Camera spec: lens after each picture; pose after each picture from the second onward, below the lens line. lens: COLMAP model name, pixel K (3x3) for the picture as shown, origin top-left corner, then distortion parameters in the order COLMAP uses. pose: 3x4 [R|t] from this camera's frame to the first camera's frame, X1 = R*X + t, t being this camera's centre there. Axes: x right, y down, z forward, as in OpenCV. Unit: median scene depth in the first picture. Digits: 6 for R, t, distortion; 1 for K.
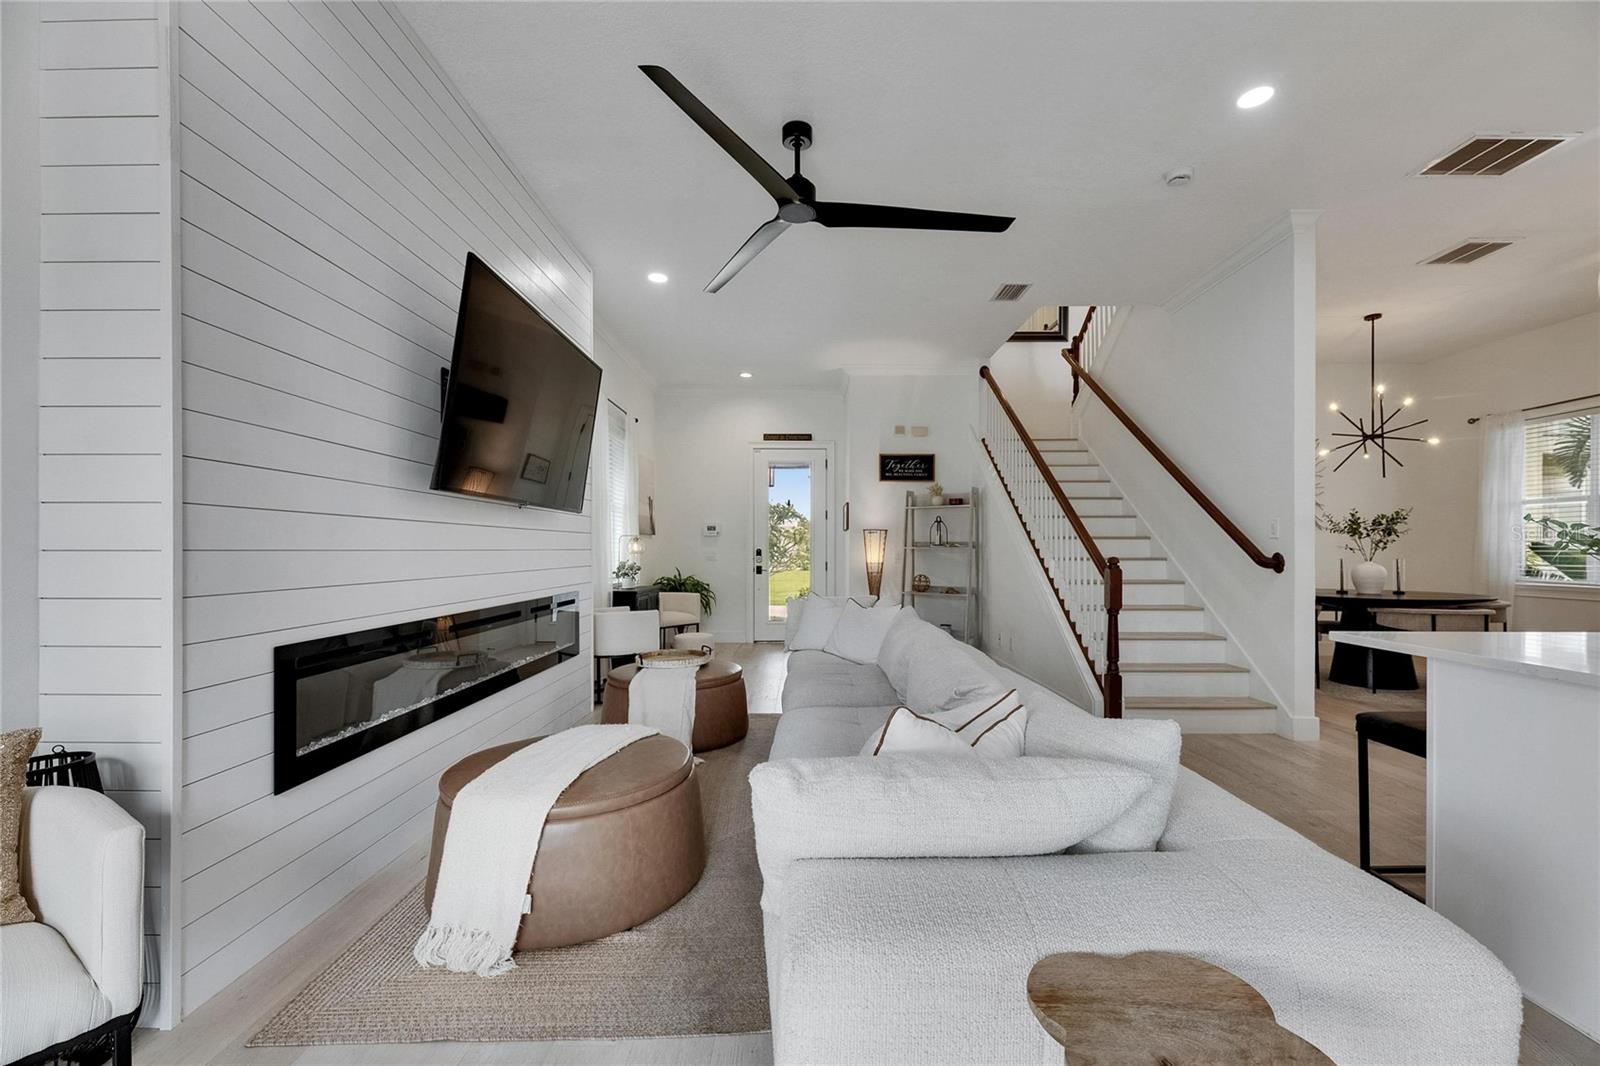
lens RADIAL K [[639.0, 0, 806.3], [0, 639.0, 556.5], [0, 0, 1]] dist [0.006892, -0.001815]
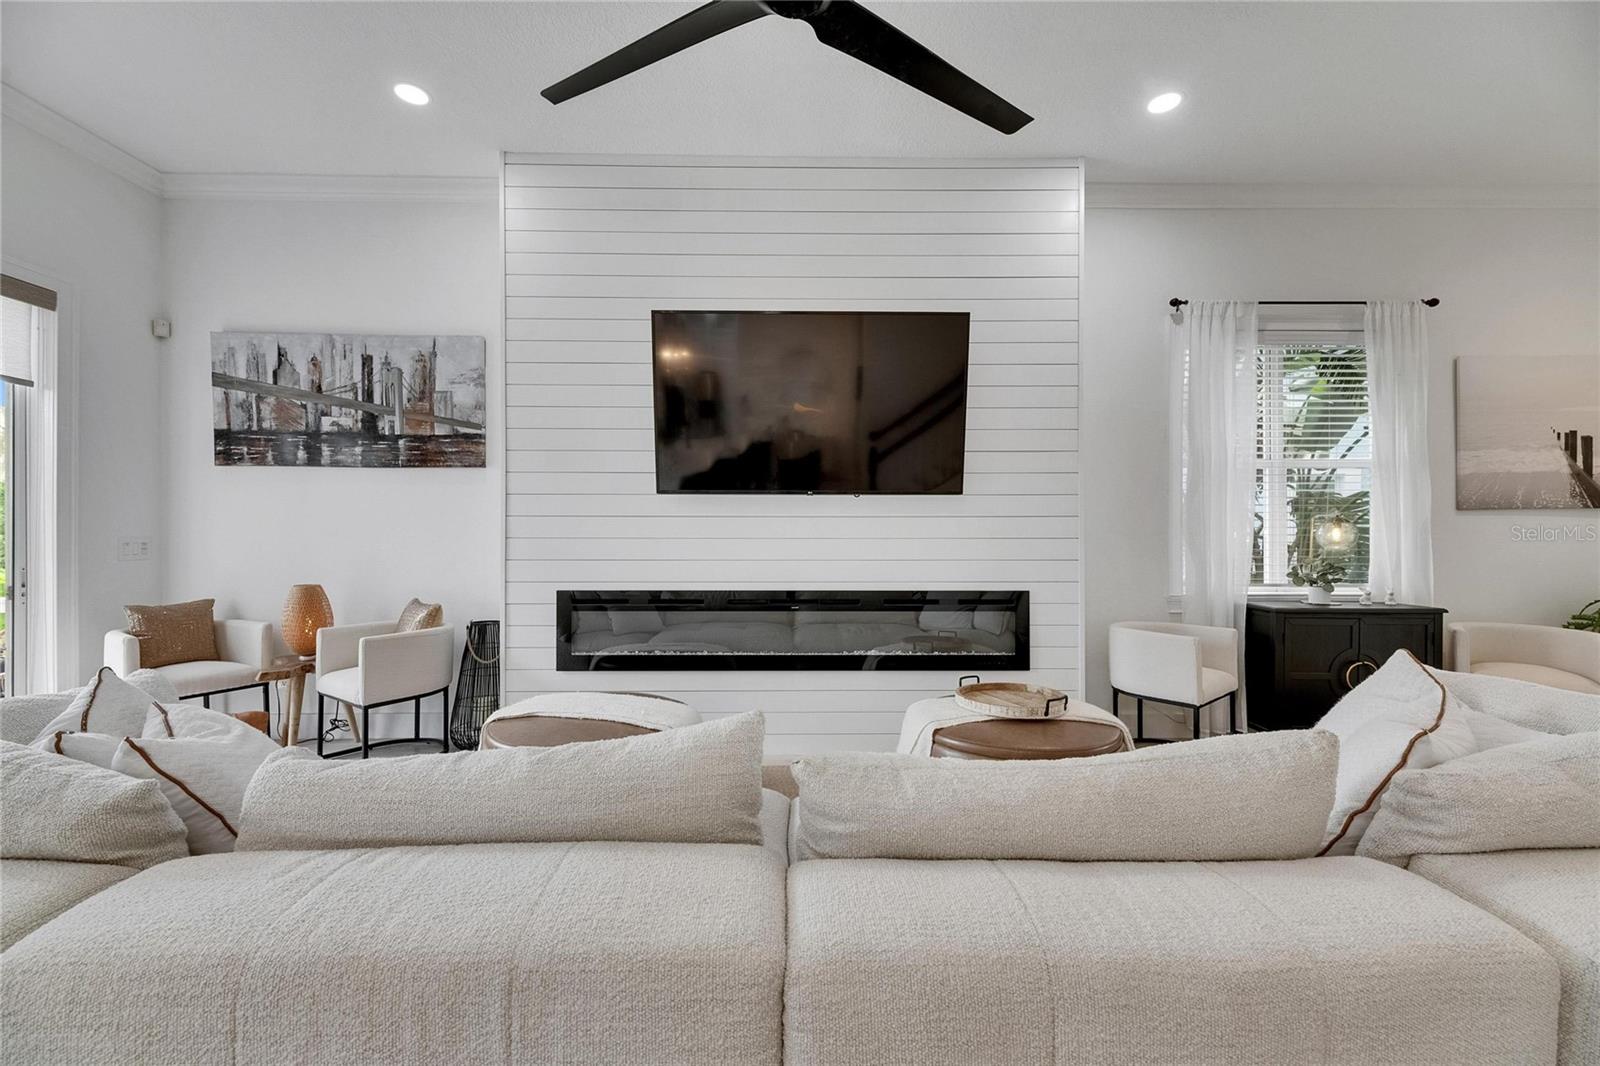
lens RADIAL K [[639.0, 0, 799.0], [0, 639.0, 536.1], [0, 0, 1]] dist [0.006892, -0.001815]
pose [[0.007531, 0.000604, -0.999971, 0.278358], [-0.012138, 0.999926, 0.000512, -0.006840], [0.999898, 0.012134, 0.007537, 0.457864]]
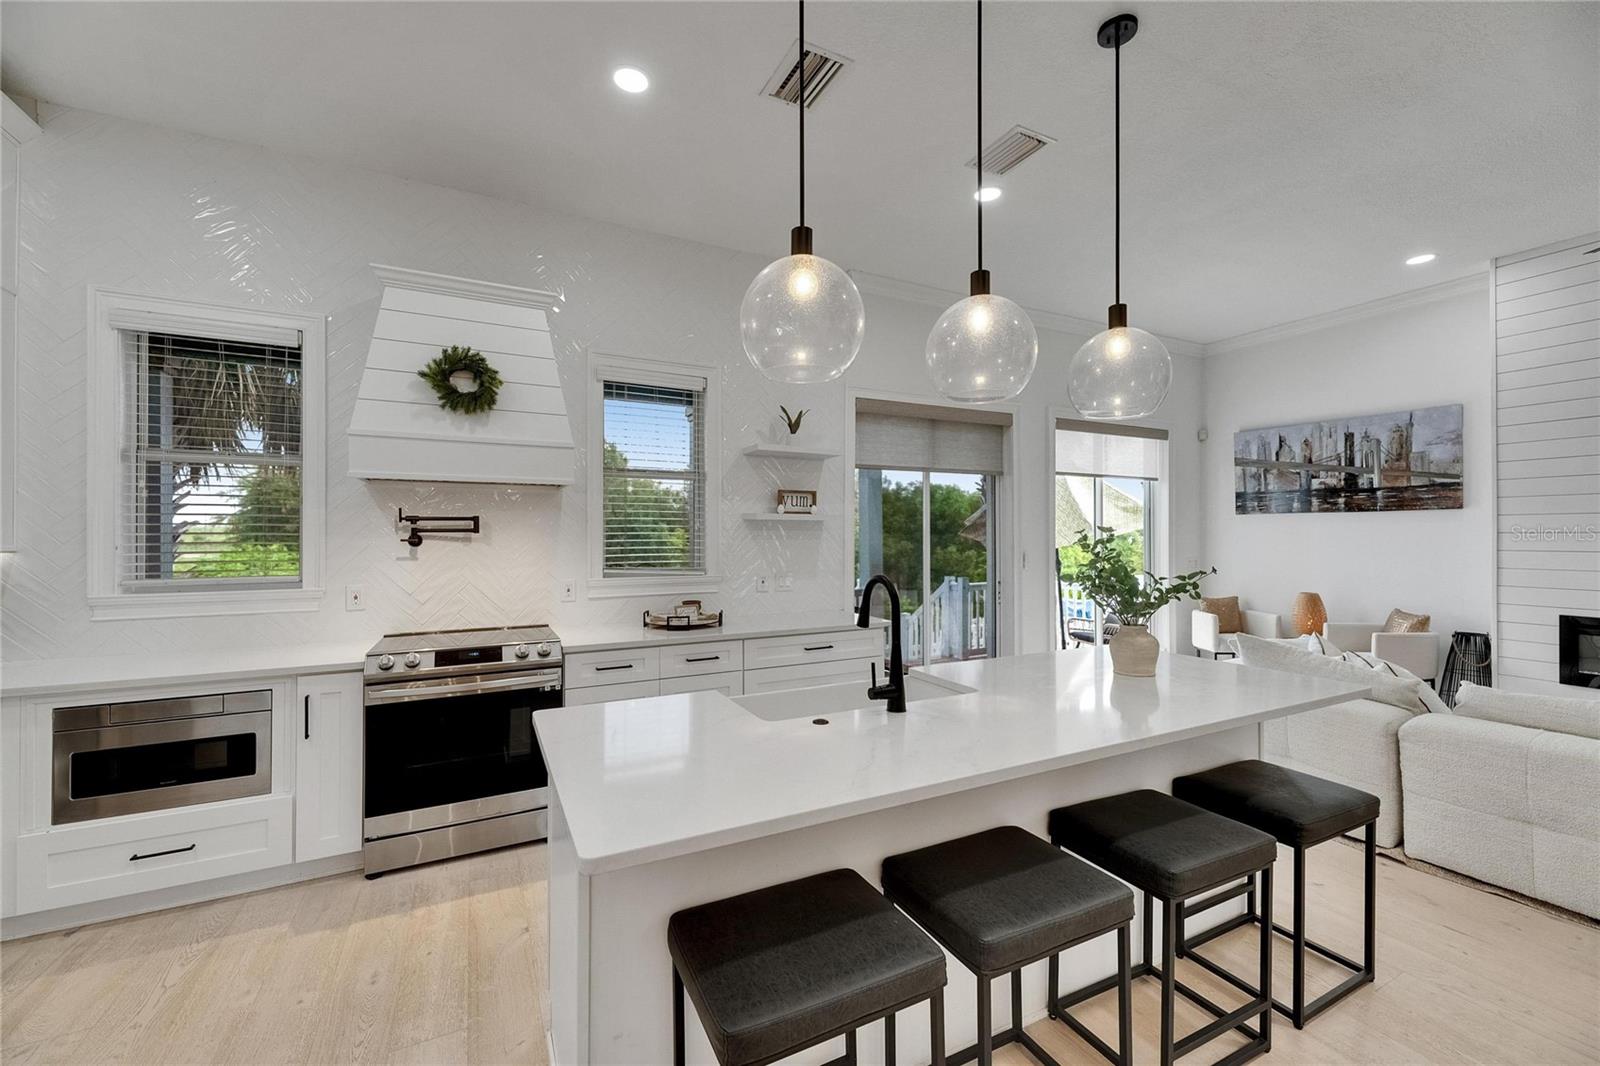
lens RADIAL K [[639.0, 0, 800.0], [0, 639.0, 533.3], [0, 0, 1]] dist [0.006892, -0.001815]
pose [[-0.890231, 0.001307, -0.455508, 0.666840], [-0.002672, 0.999964, 0.008093, -0.039668], [0.455502, 0.008421, -0.890195, 0.479559]]
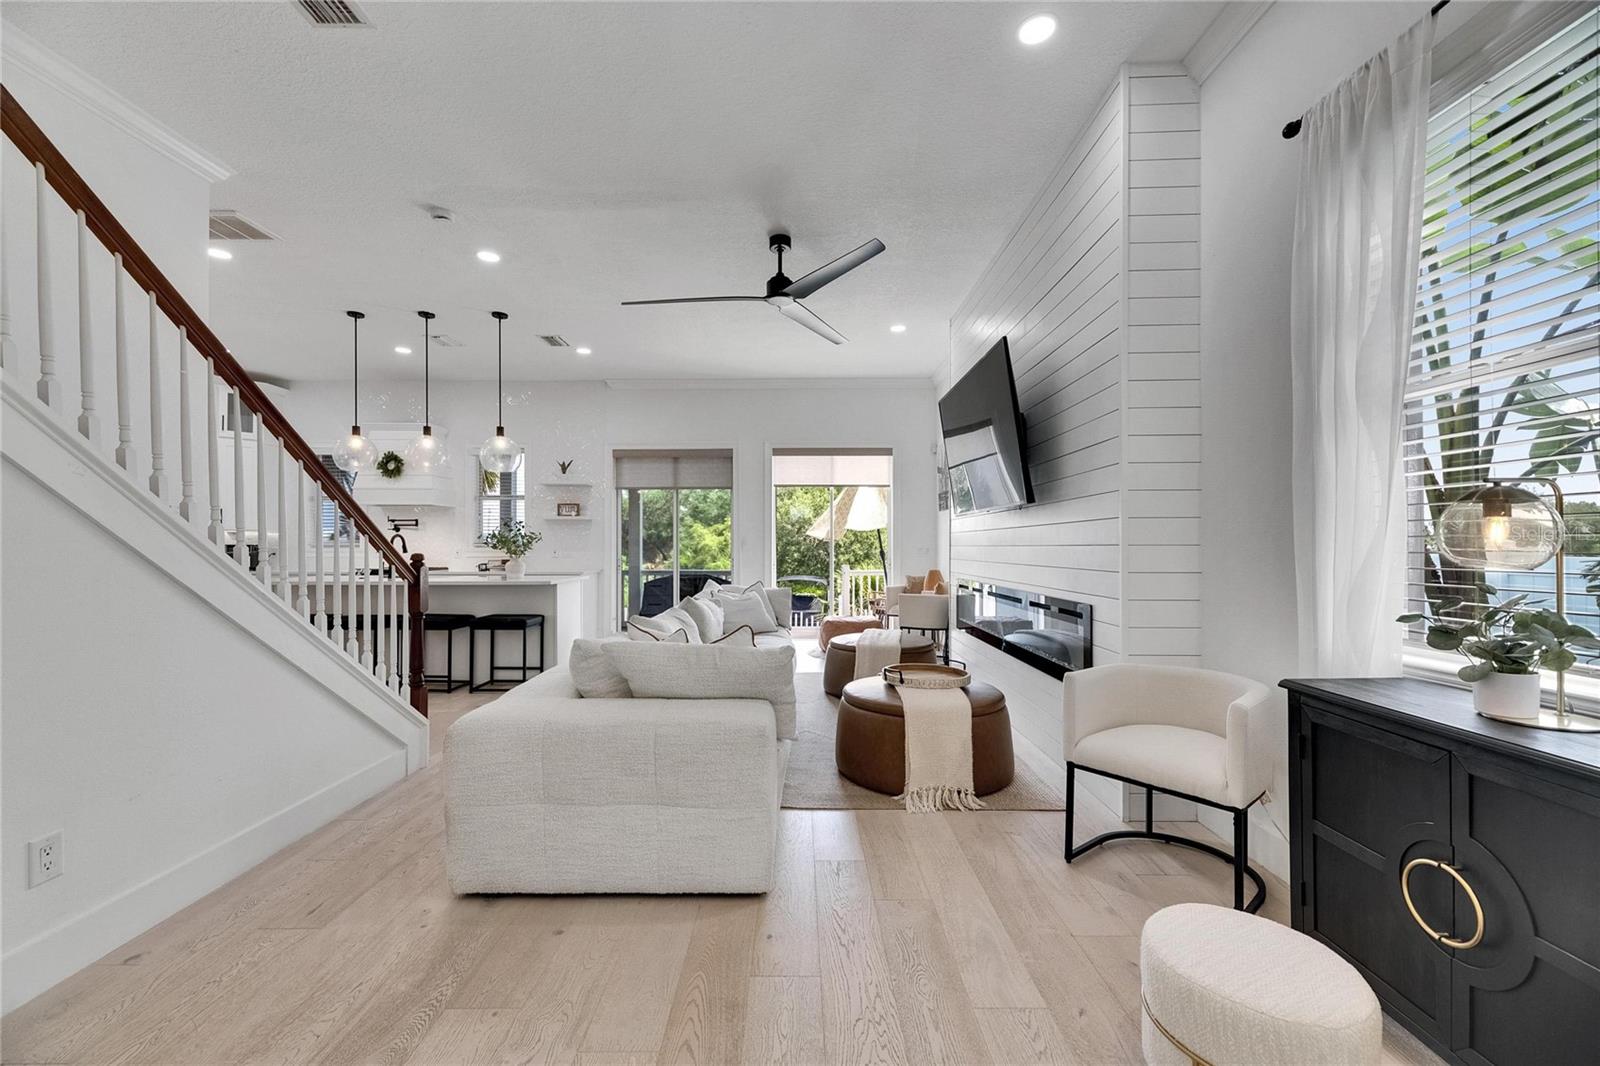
lens RADIAL K [[639.0, 0, 800.8], [0, 639.0, 542.7], [0, 0, 1]] dist [0.006892, -0.001815]
pose [[-0.999995, 0.000429, 0.003245, -0.027214], [0.000444, 0.999990, 0.004424, -0.010525], [-0.003243, 0.004425, -0.999985, 1.078318]]
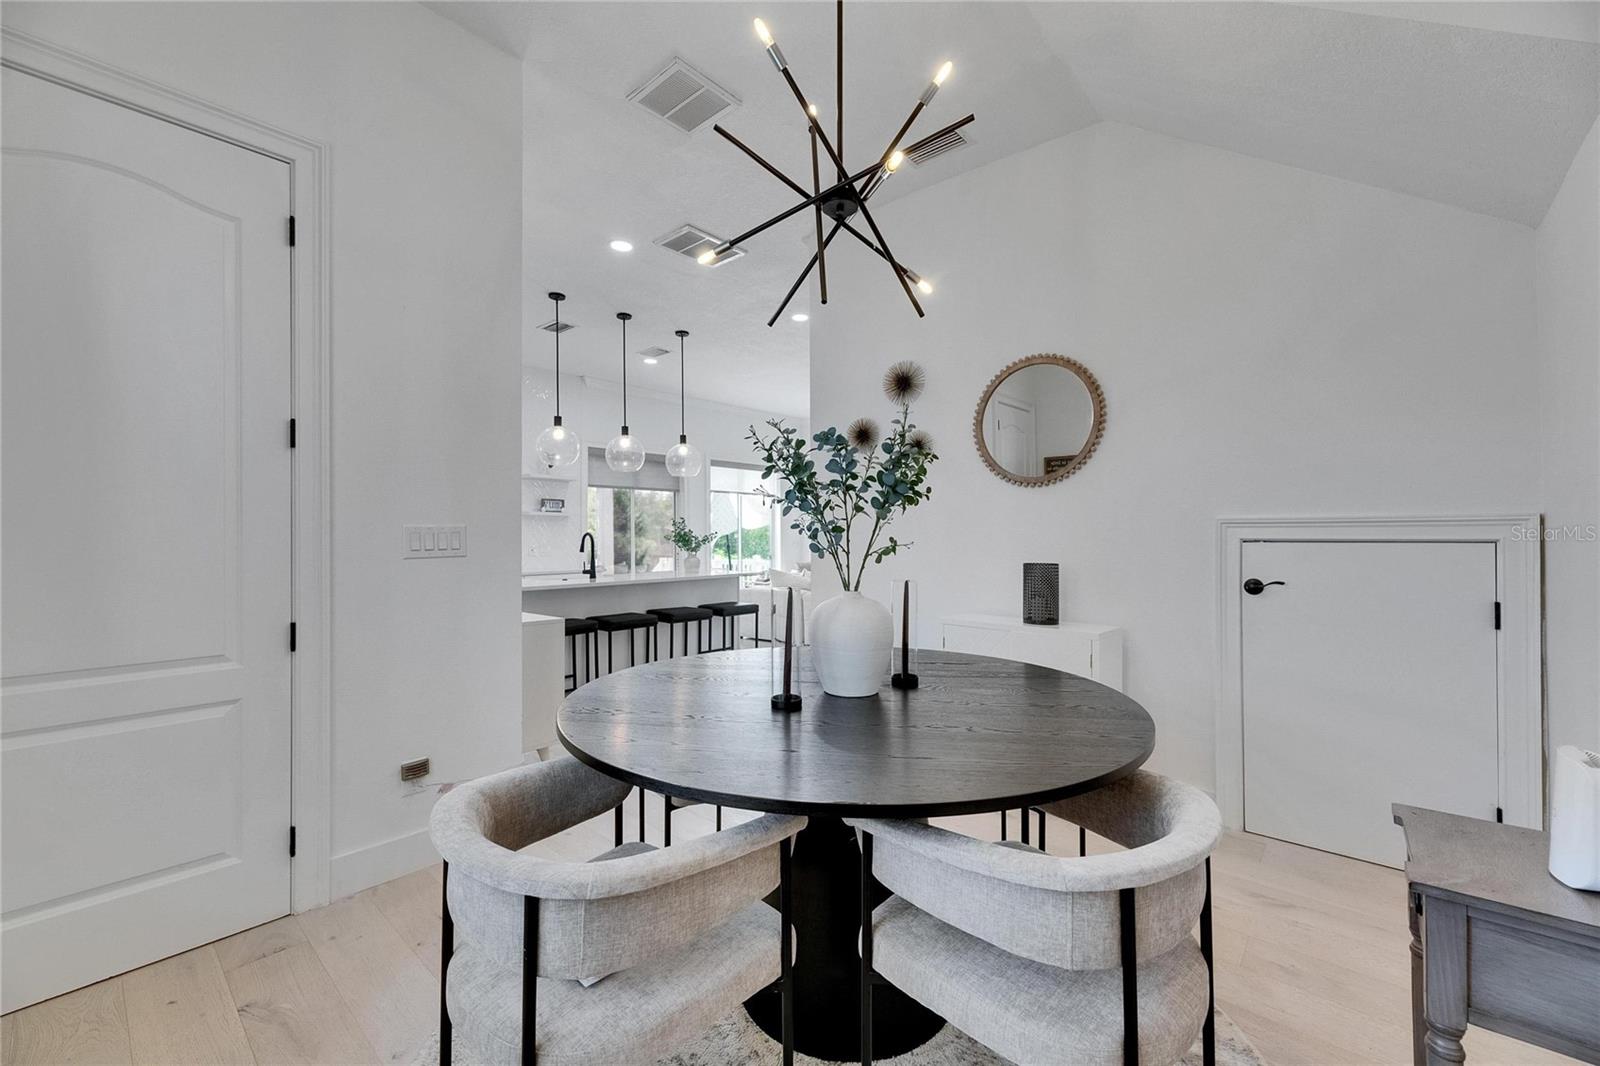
lens RADIAL K [[639.0, 0, 801.2], [0, 639.0, 547.4], [0, 0, 1]] dist [0.006892, -0.001815]
pose [[-0.660354, 0.013209, -0.750838, 0.934049], [-0.005635, 0.999730, 0.022543, -0.019880], [0.750934, 0.019117, -0.660101, 0.978964]]
